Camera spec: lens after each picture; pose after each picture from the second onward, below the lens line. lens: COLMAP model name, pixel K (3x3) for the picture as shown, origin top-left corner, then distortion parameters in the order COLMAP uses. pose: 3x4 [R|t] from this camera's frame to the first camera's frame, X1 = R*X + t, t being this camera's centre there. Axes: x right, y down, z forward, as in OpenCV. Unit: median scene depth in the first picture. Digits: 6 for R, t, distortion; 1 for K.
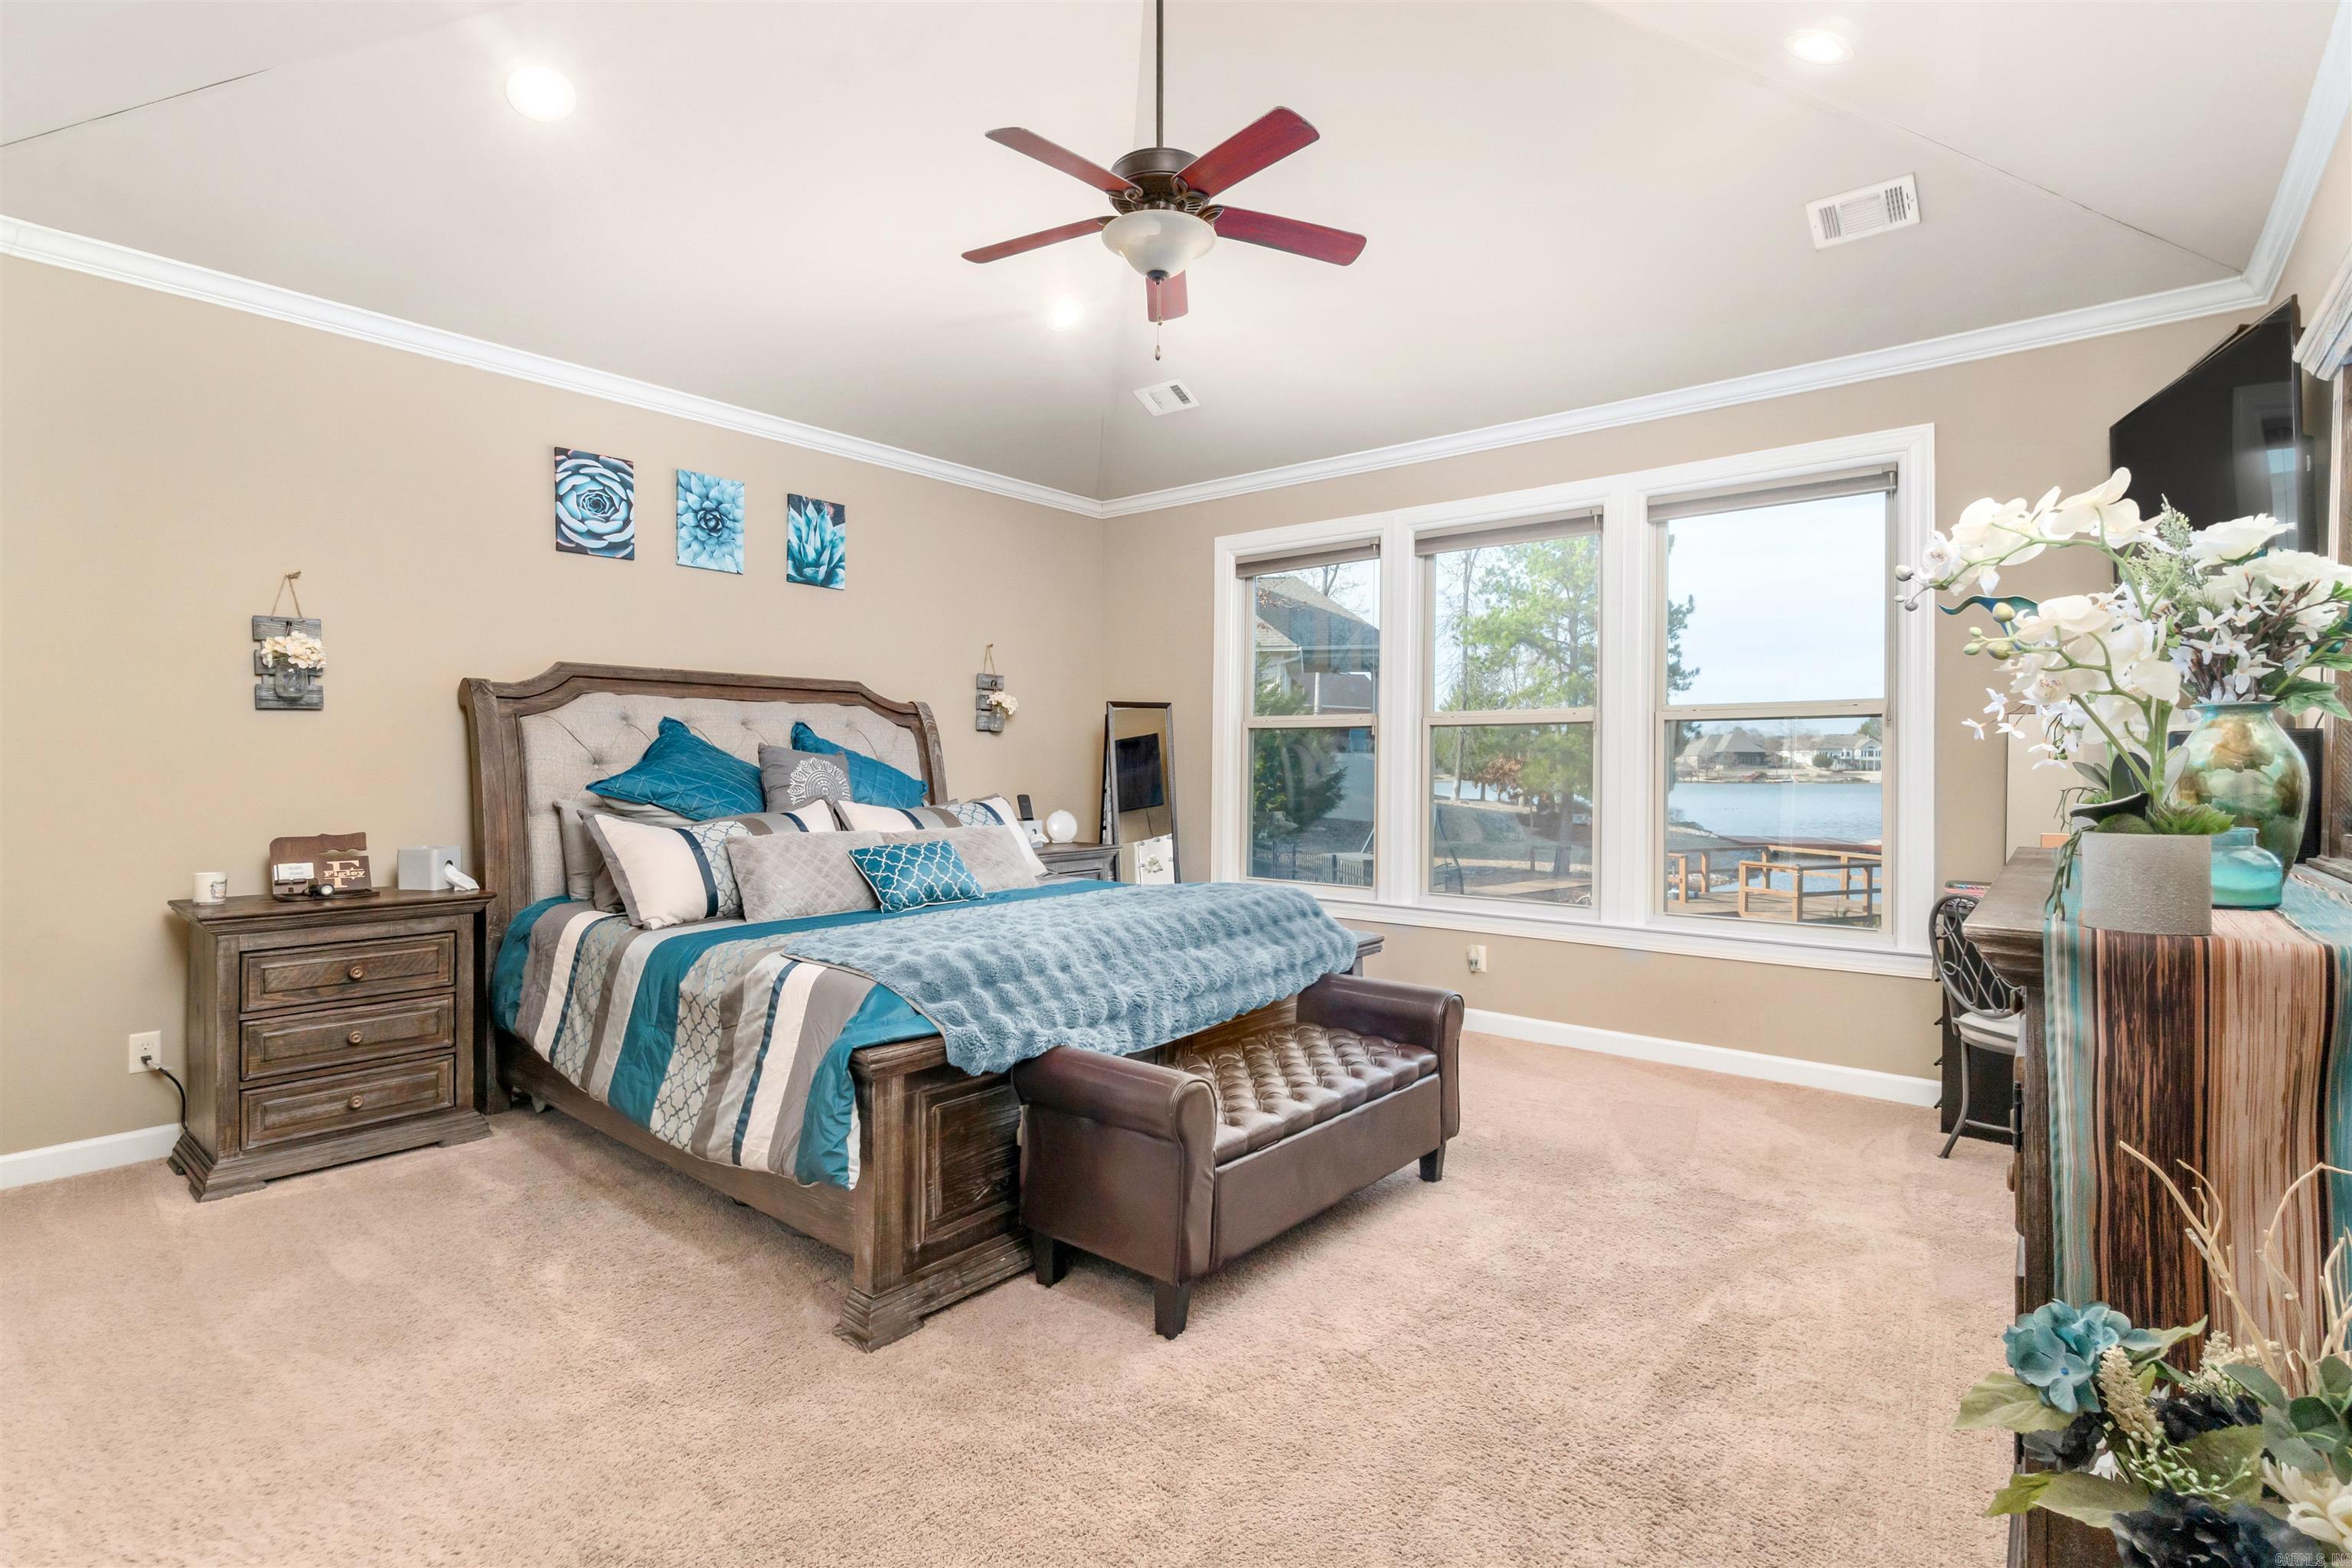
lens RADIAL K [[1094.6, 0, 1176.0], [0, 1094.6, 784.0], [0, 0, 1]] dist [0.001405, 0.000349]
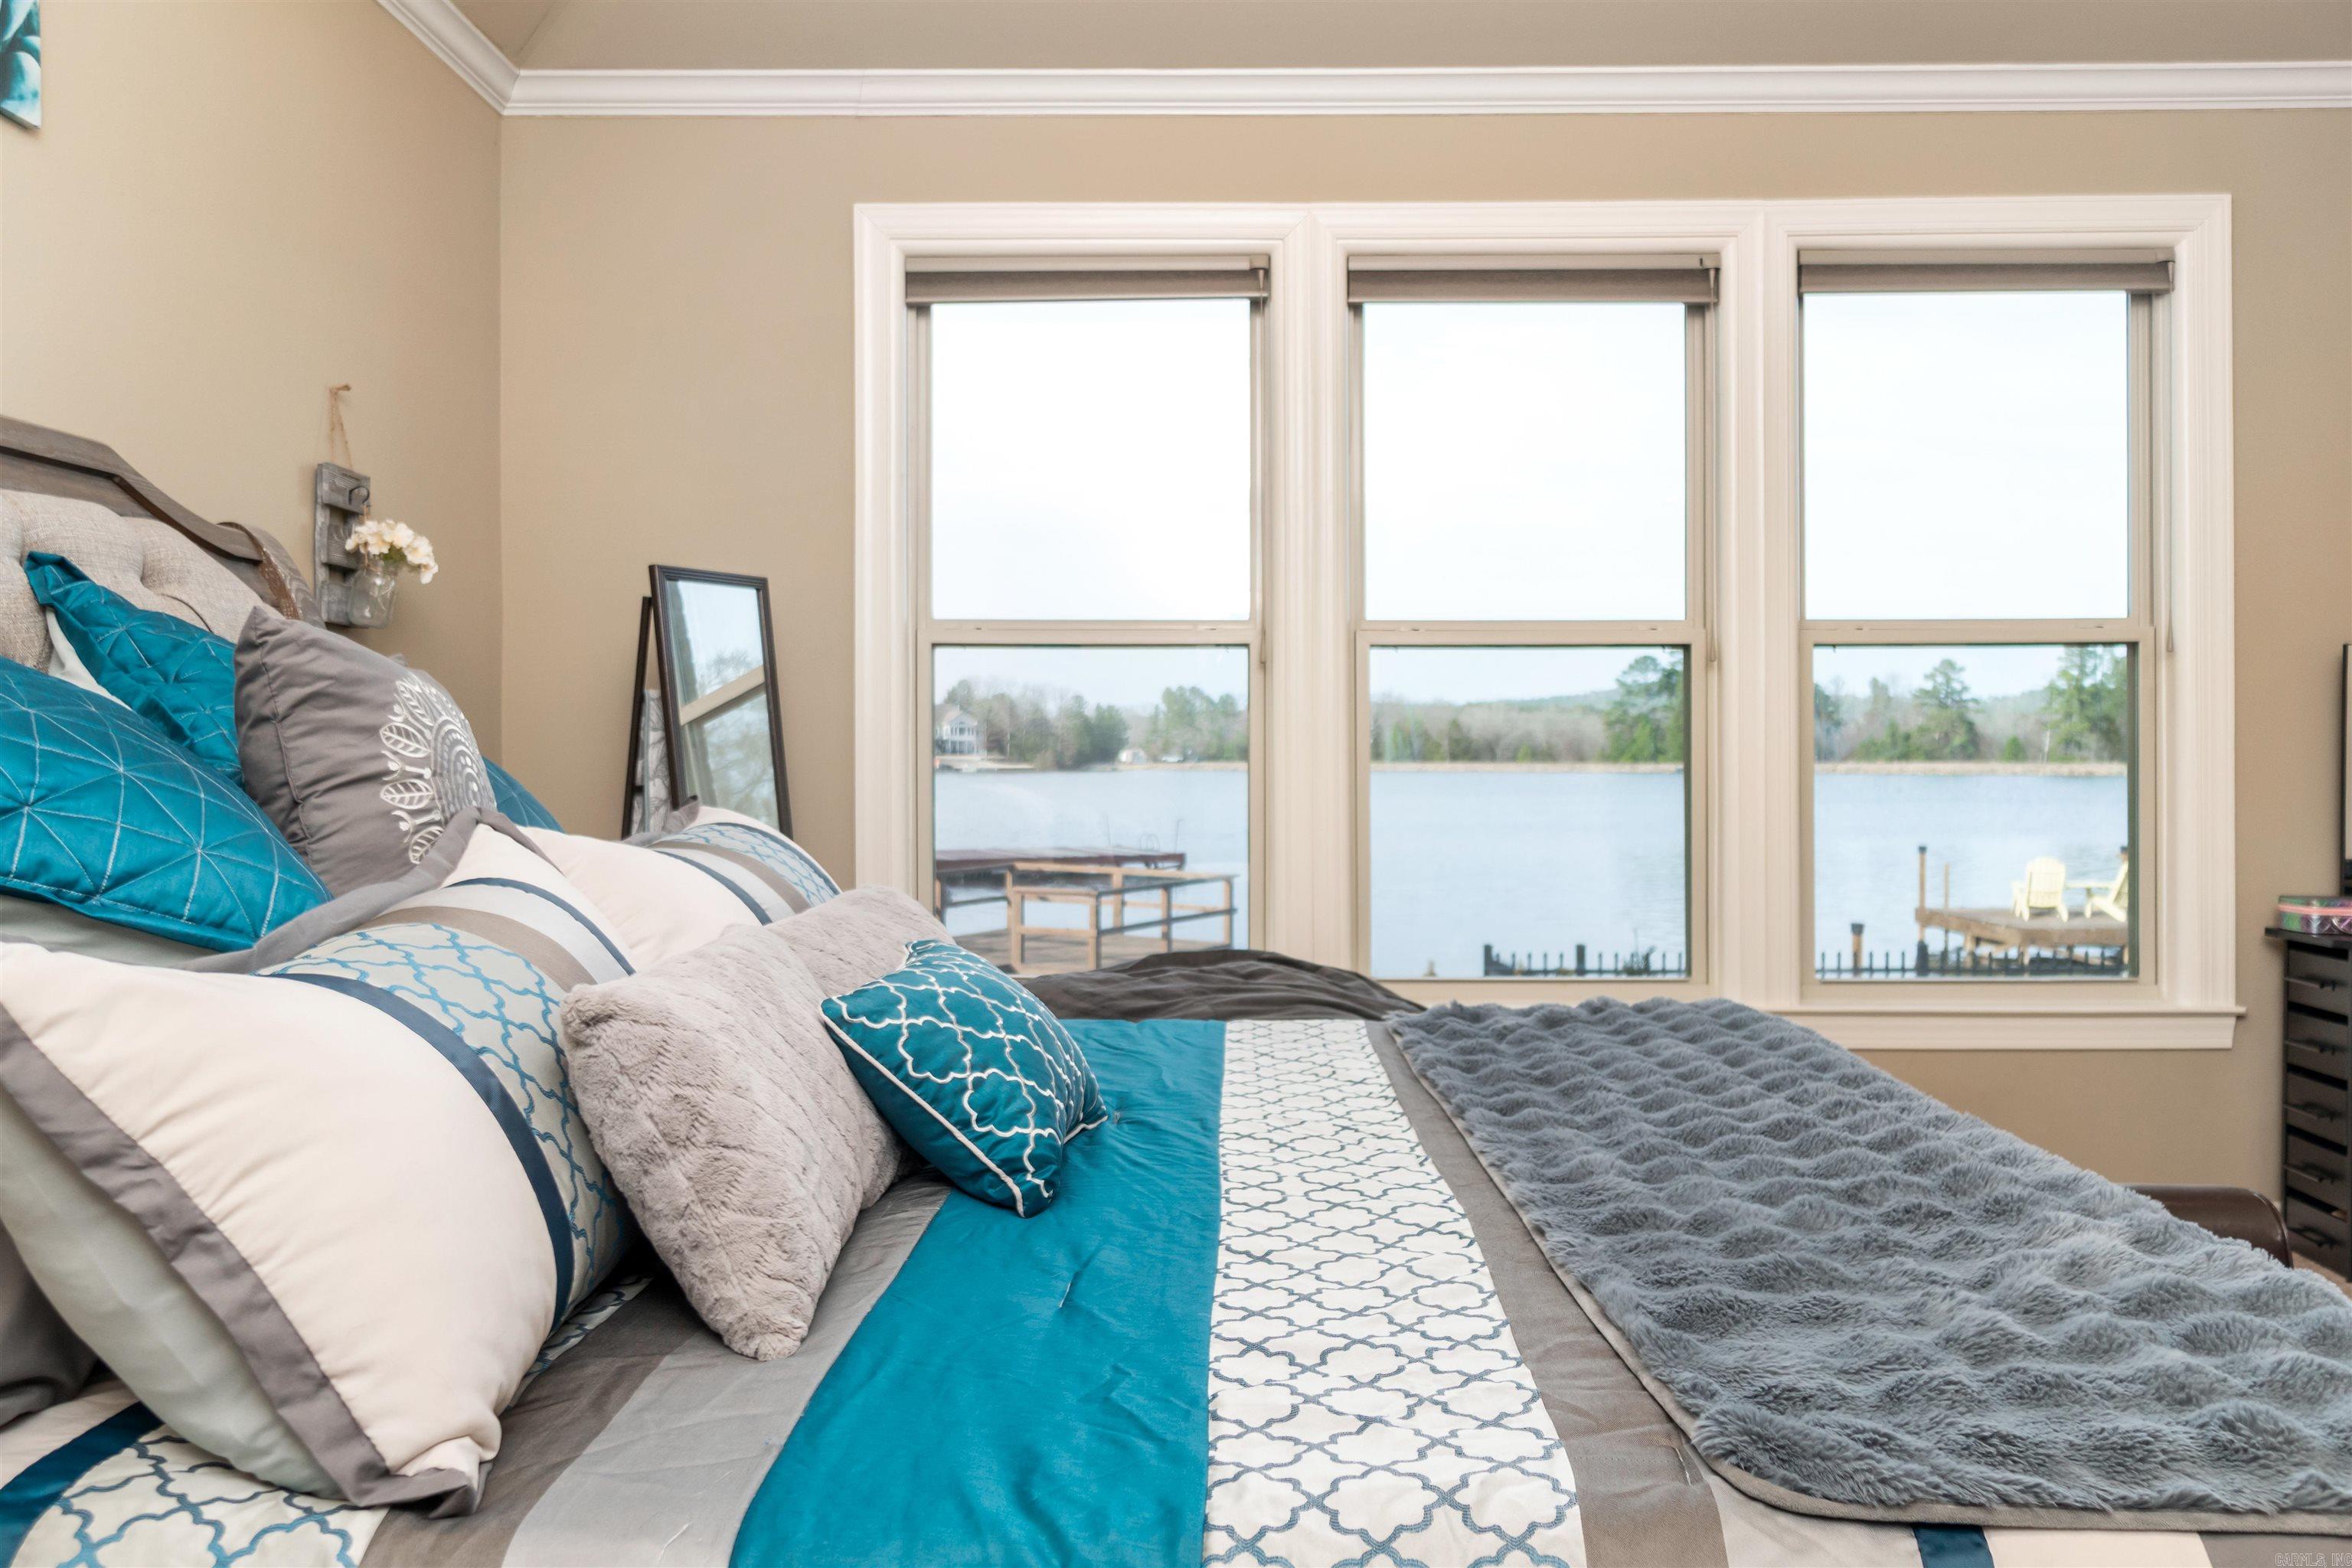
lens RADIAL K [[2041.6, 0, 1176.0], [0, 2041.6, 784.0], [0, 0, 1]] dist [0.009331, 0.005309]
pose [[0.789183, -0.019386, 0.613853, -0.316920], [0.014273, 0.999811, 0.013225, -0.001827], [-0.613993, -0.001675, 0.789310, 0.236775]]
